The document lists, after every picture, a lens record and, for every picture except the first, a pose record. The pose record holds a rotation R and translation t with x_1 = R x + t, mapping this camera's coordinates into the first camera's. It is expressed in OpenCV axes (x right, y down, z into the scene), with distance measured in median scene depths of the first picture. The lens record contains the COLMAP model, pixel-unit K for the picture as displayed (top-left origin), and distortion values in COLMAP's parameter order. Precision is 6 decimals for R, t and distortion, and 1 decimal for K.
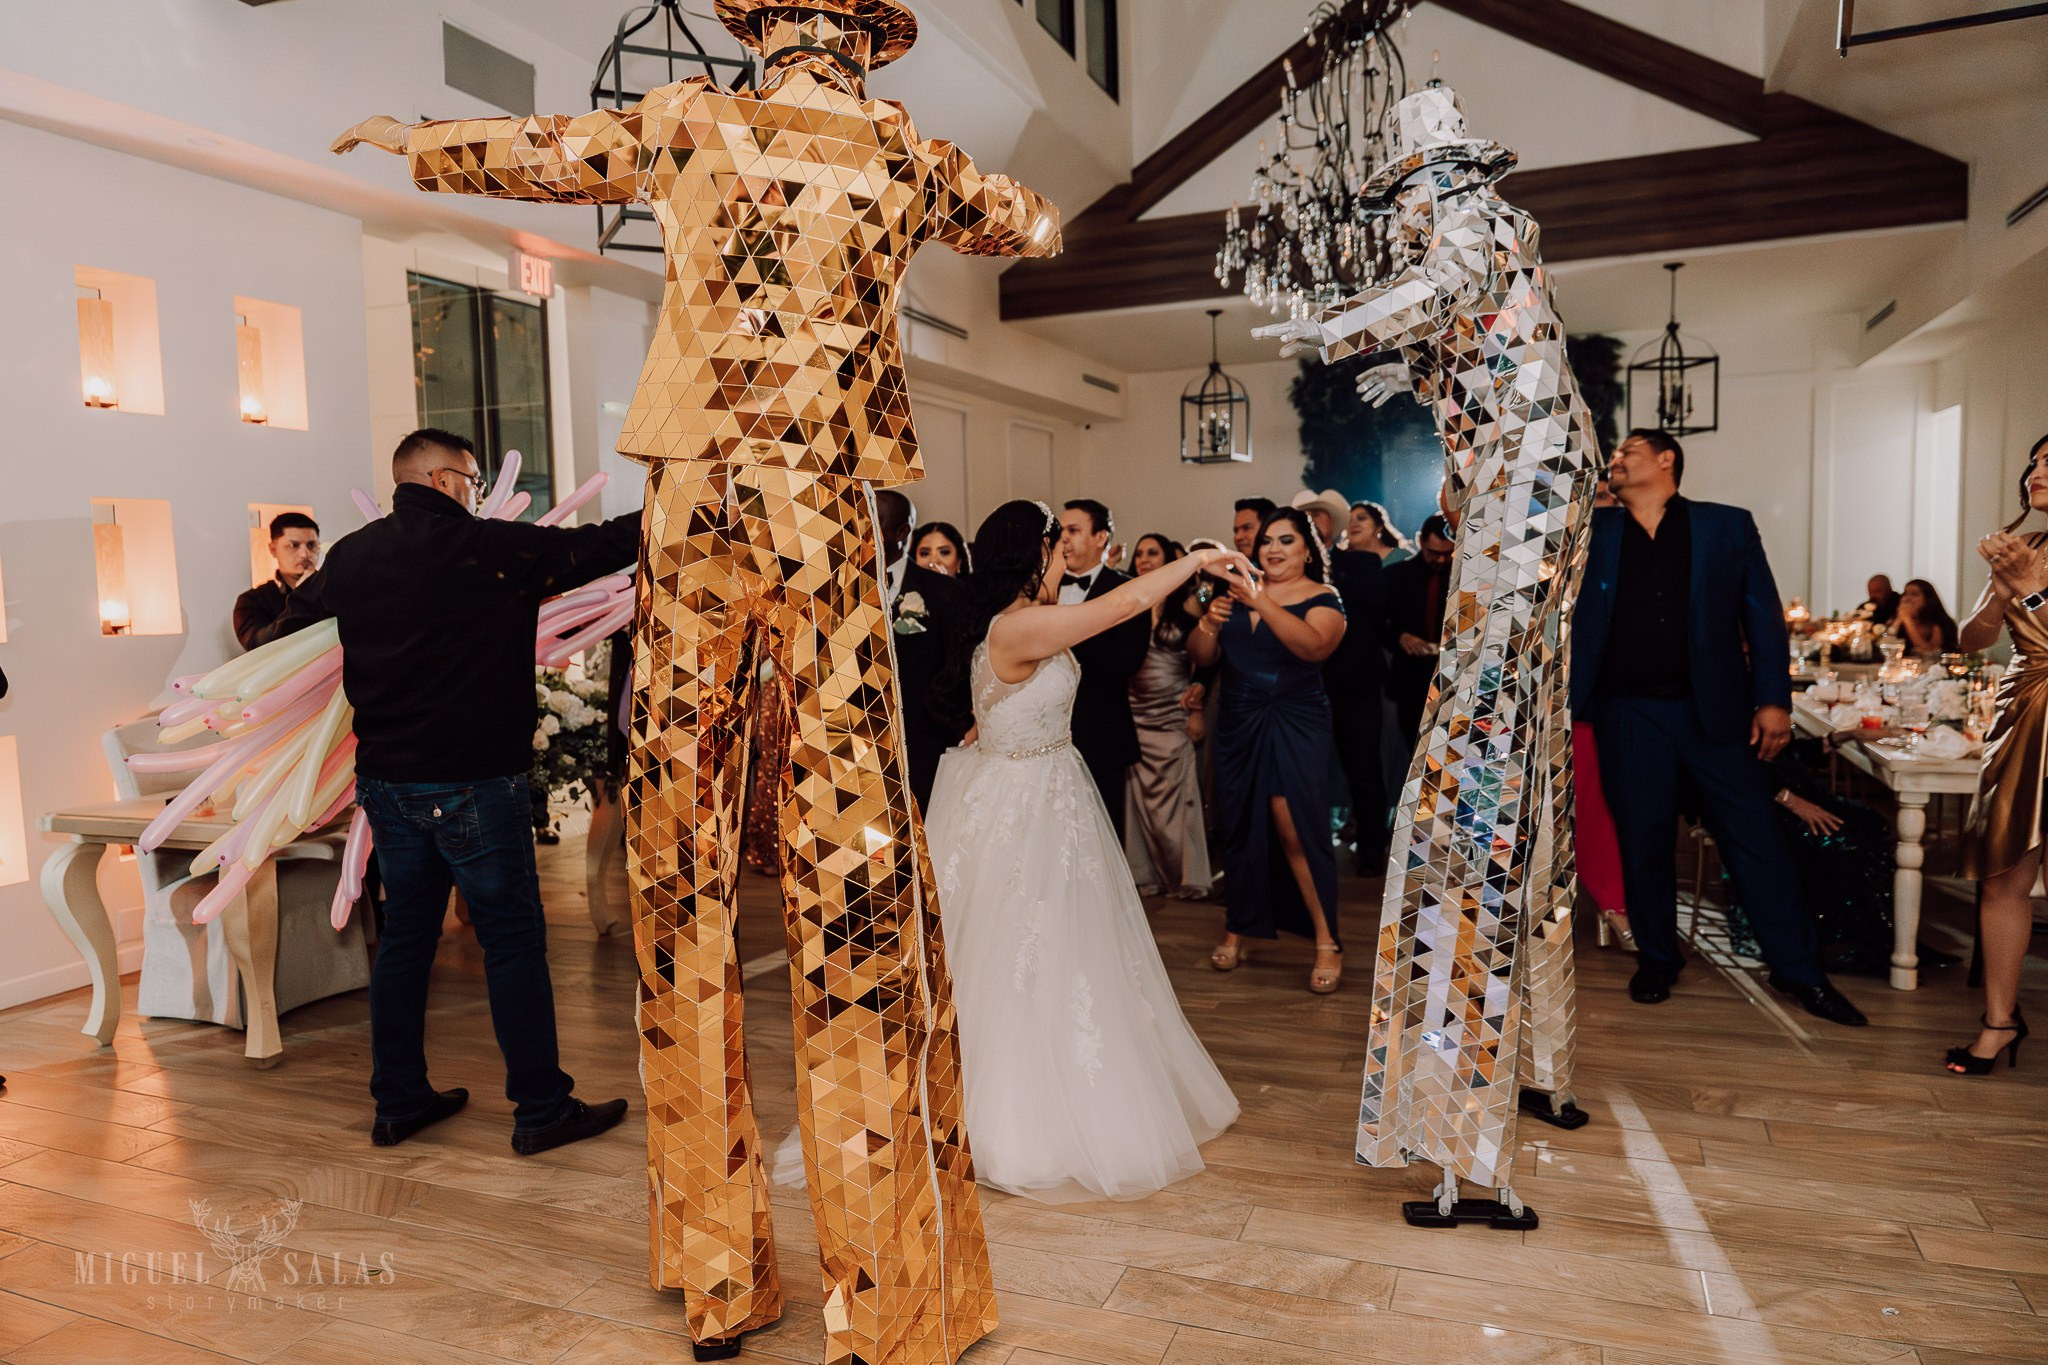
lens RADIAL K [[1365.0, 0, 1024.0], [0, 1365.0, 682.5], [0, 0, 1]] dist [0.002741, 0.000913]
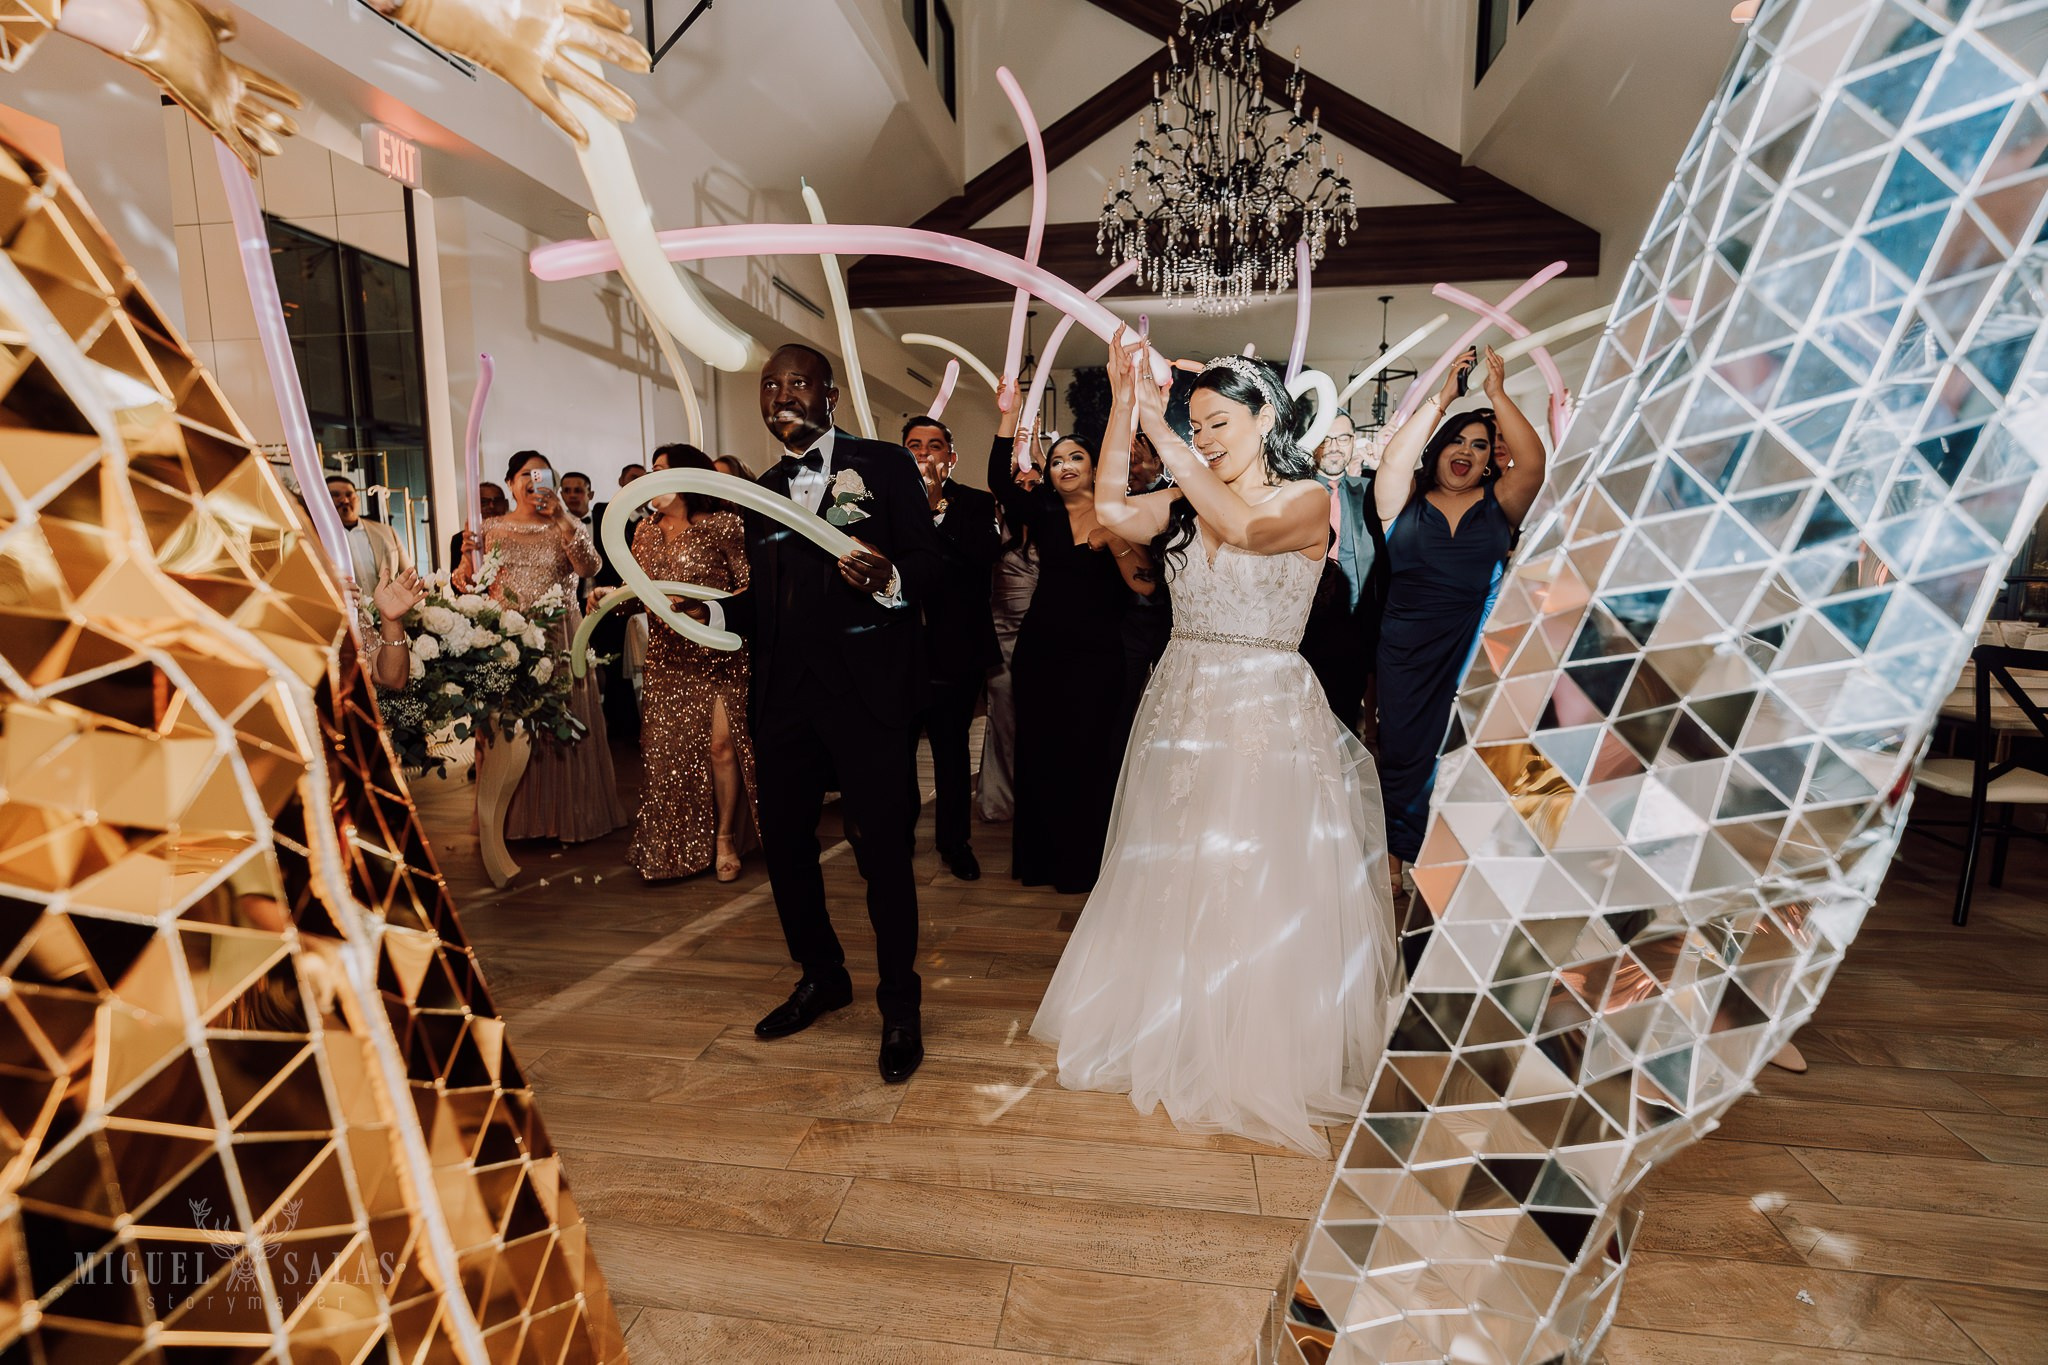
lens RADIAL K [[943.4, 0, 1025.1], [0, 943.4, 673.4], [0, 0, 1]] dist [-0.001025, 0.000033]
pose [[0.973797, -0.005952, 0.227341, -0.084372], [-0.005276, 0.998797, 0.048747, 0.011544], [-0.227358, -0.048670, 0.972594, 0.246173]]
